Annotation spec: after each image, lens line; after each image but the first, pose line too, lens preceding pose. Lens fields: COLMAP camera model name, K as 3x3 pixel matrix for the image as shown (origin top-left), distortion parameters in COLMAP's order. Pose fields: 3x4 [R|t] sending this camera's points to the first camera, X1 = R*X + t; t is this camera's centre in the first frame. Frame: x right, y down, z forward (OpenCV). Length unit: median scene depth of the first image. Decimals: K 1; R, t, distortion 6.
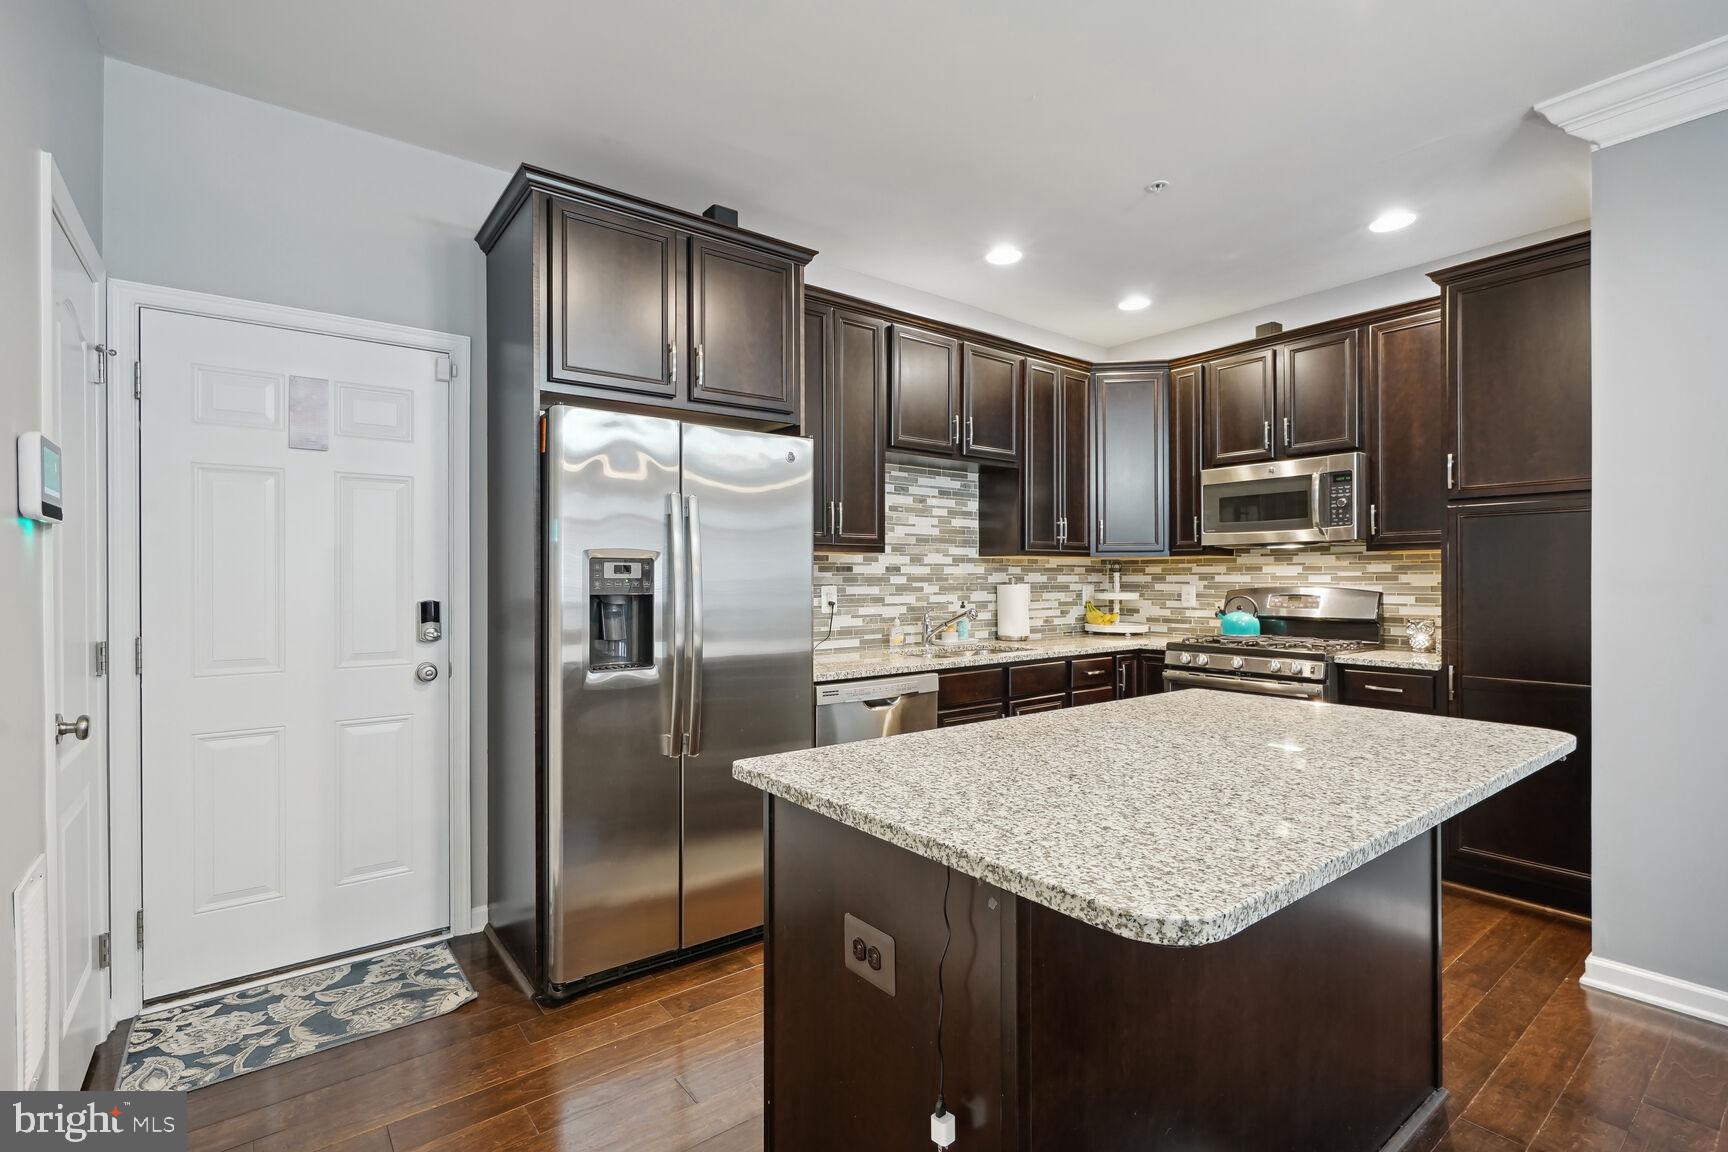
lens RADIAL K [[790.4, 0, 858.6], [0, 790.4, 579.0], [0, 0, 1]] dist [0.000094, 0.000281]
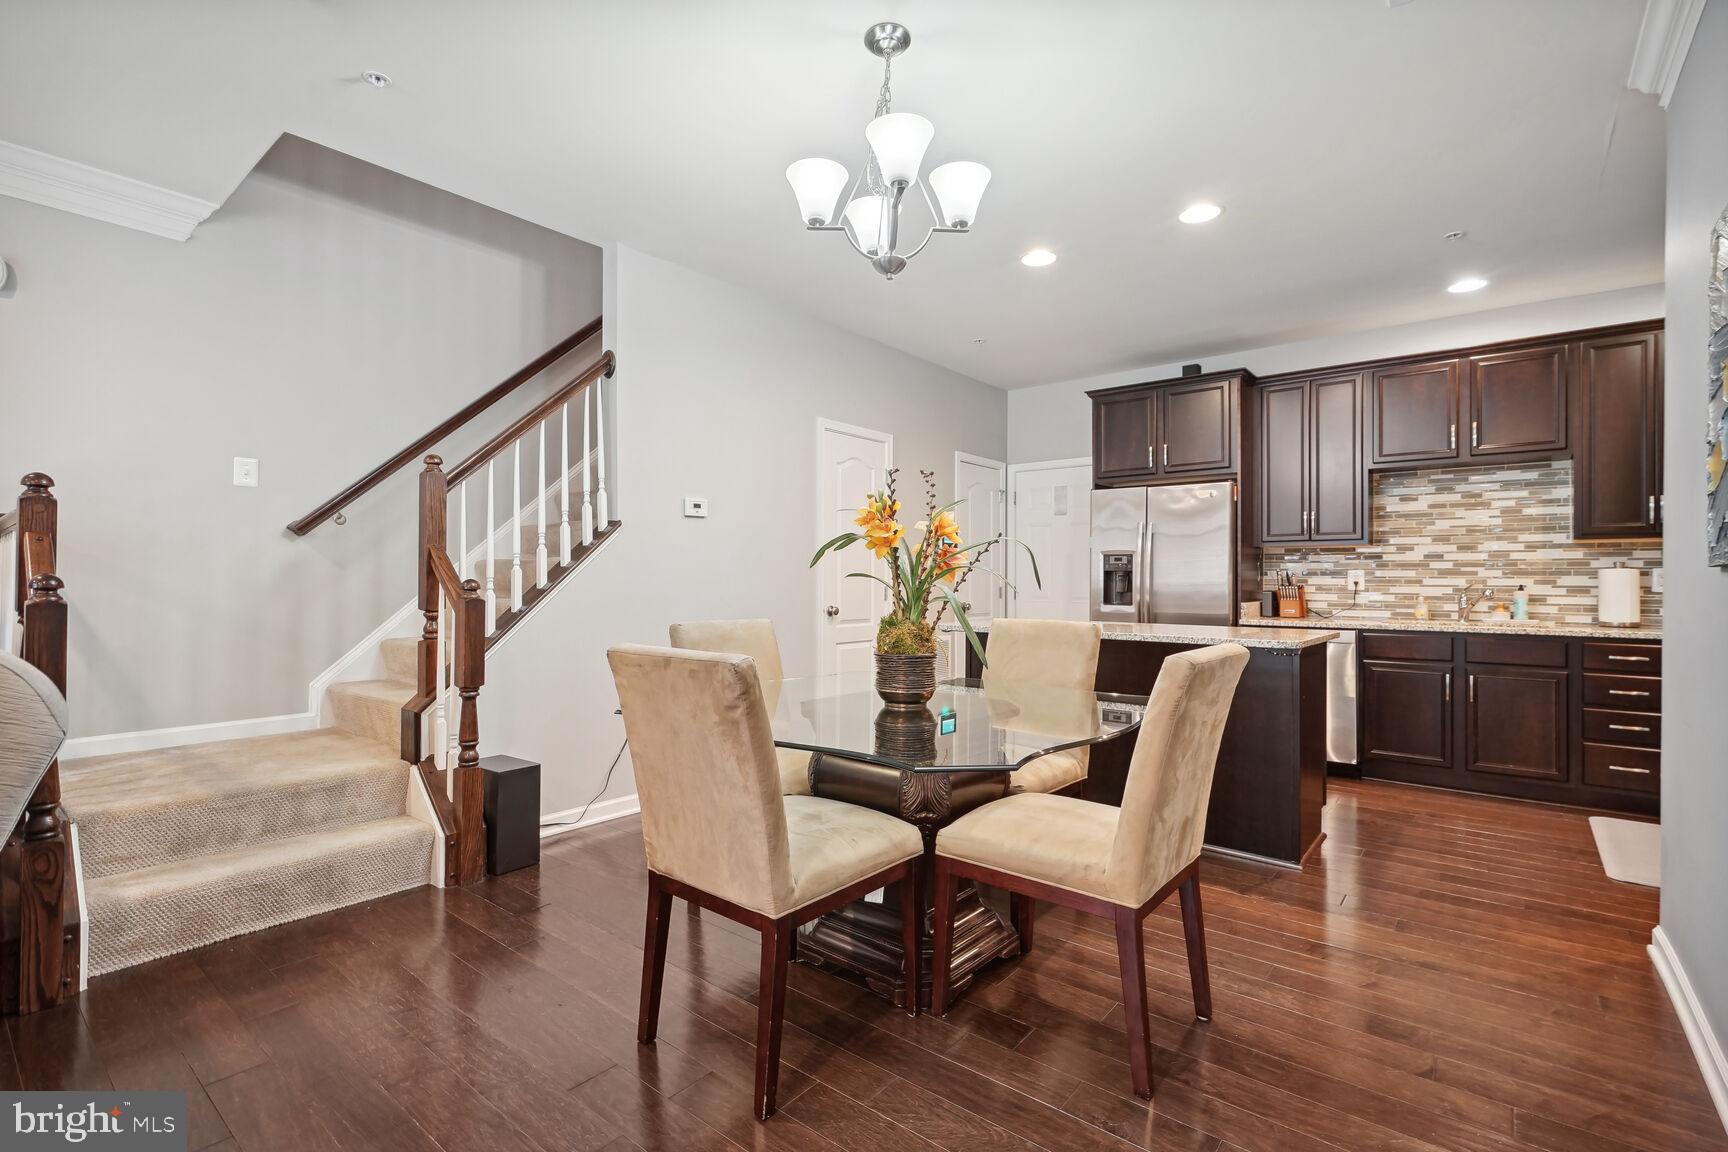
lens RADIAL K [[790.4, 0, 858.6], [0, 790.4, 579.0], [0, 0, 1]] dist [0.000094, 0.000281]
pose [[0.225498, 0.003688, -0.974237, 1.005367], [-0.007337, 0.999971, 0.002087, 0.025643], [0.974216, 0.006678, 0.225519, -0.125025]]
